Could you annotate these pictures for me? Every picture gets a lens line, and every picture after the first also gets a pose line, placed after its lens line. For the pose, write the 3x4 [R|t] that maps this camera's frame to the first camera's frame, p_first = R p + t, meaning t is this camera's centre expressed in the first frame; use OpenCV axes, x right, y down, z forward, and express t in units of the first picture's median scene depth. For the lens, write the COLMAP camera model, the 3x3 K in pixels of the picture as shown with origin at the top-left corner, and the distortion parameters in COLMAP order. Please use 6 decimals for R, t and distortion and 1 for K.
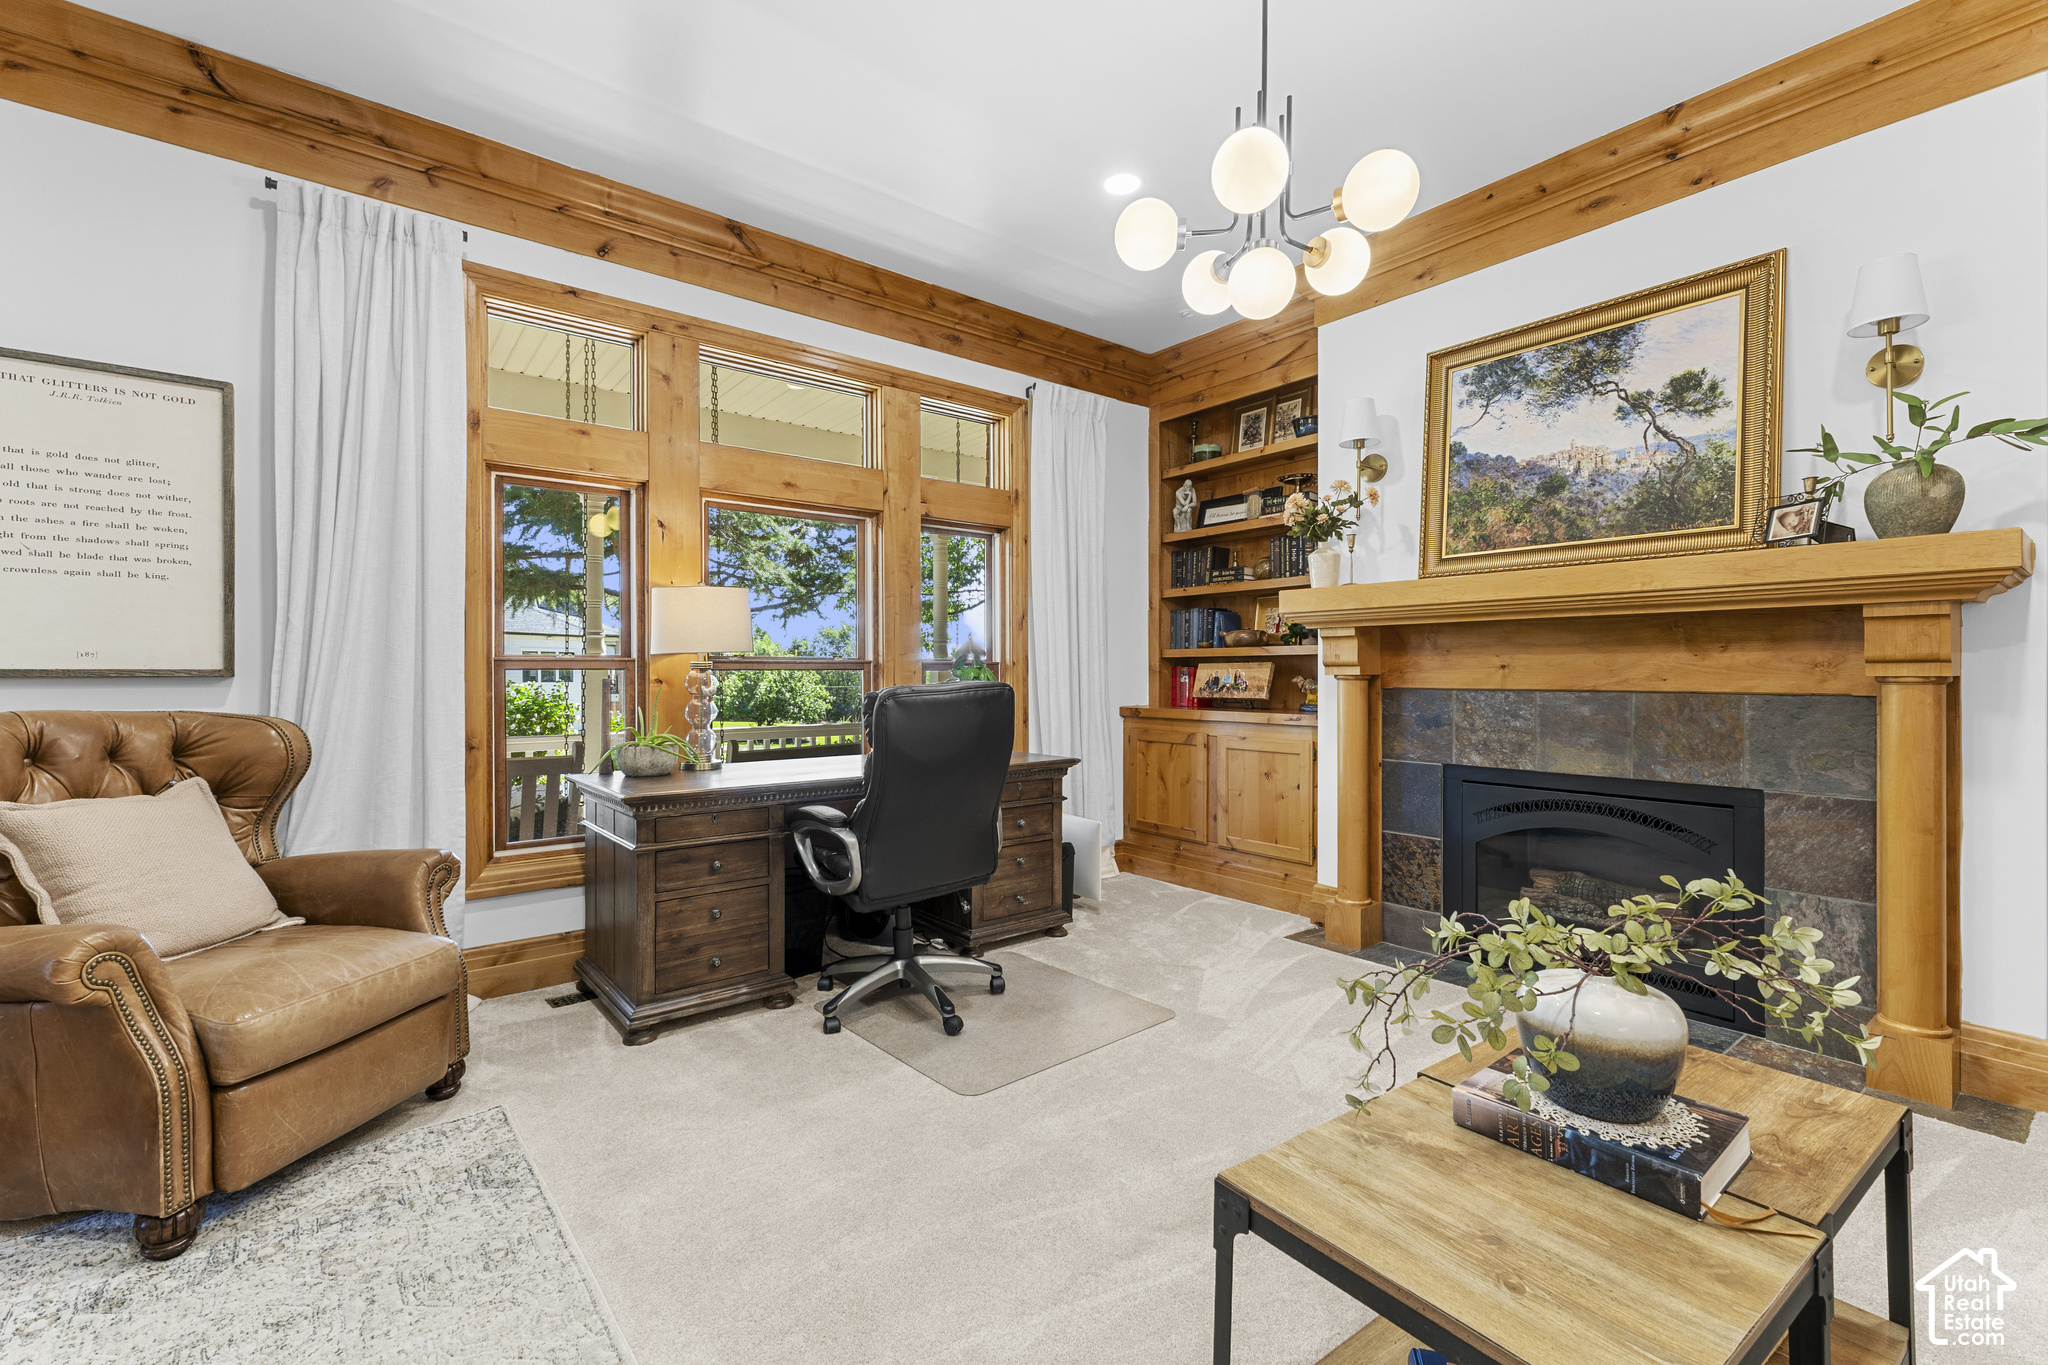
lens RADIAL K [[898.7, 0, 1024.3], [0, 898.7, 674.9], [0, 0, 1]] dist [0.007897, 0.000282]
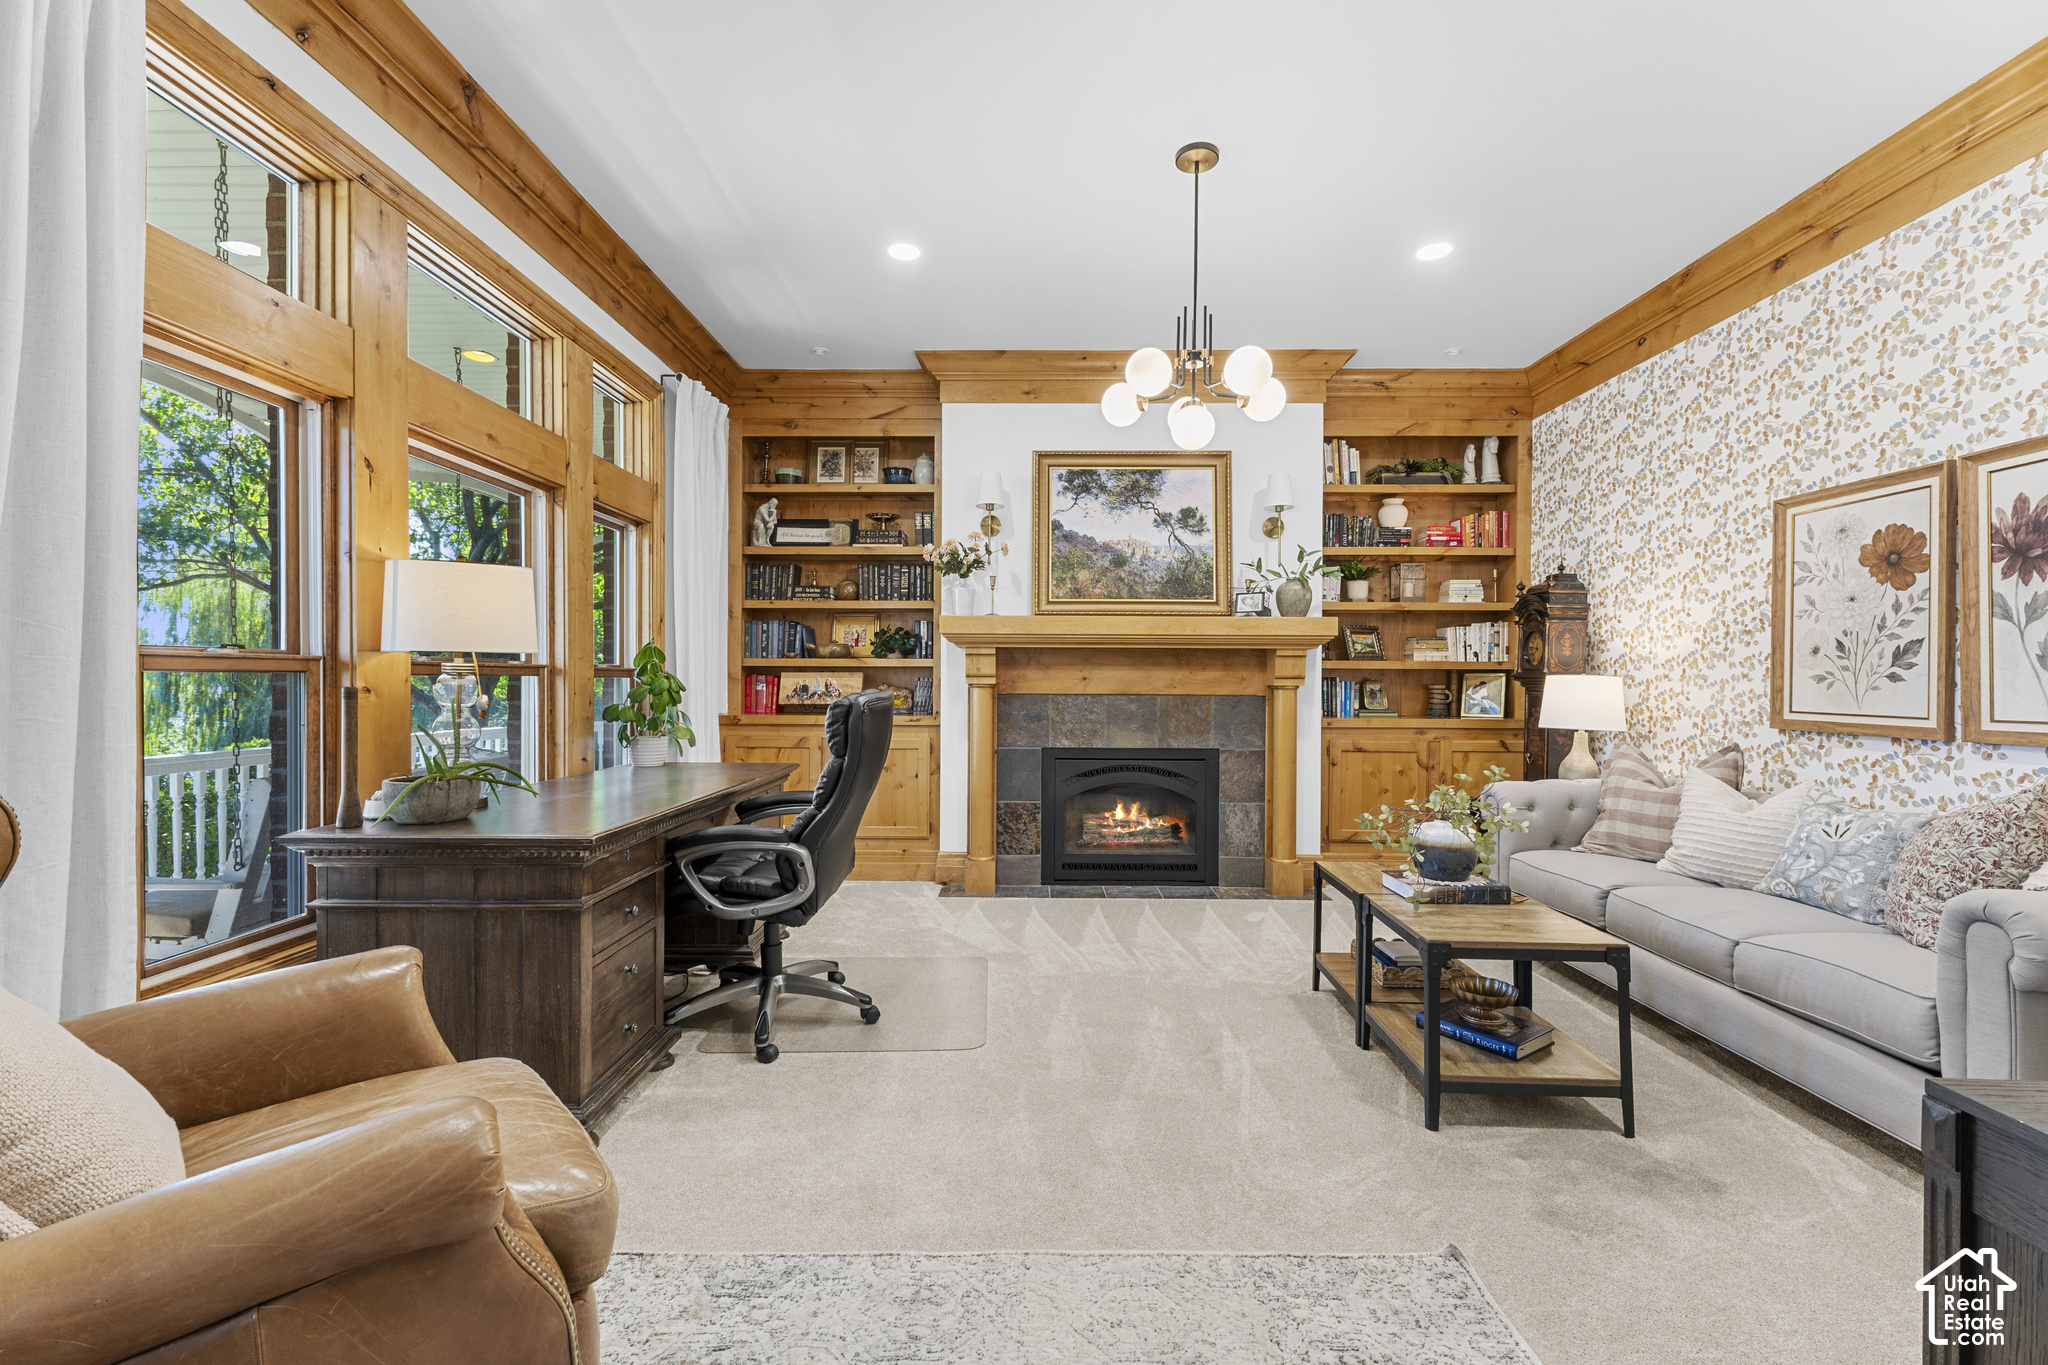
lens RADIAL K [[882.5, 0, 1030.1], [0, 882.5, 689.1], [0, 0, 1]] dist [0.005867, -0.000439]
pose [[0.613095, -0.001594, 0.790008, -0.650720], [-0.003753, 0.999981, 0.004930, 0.001239], [-0.790000, -0.005988, 0.613077, 0.181550]]
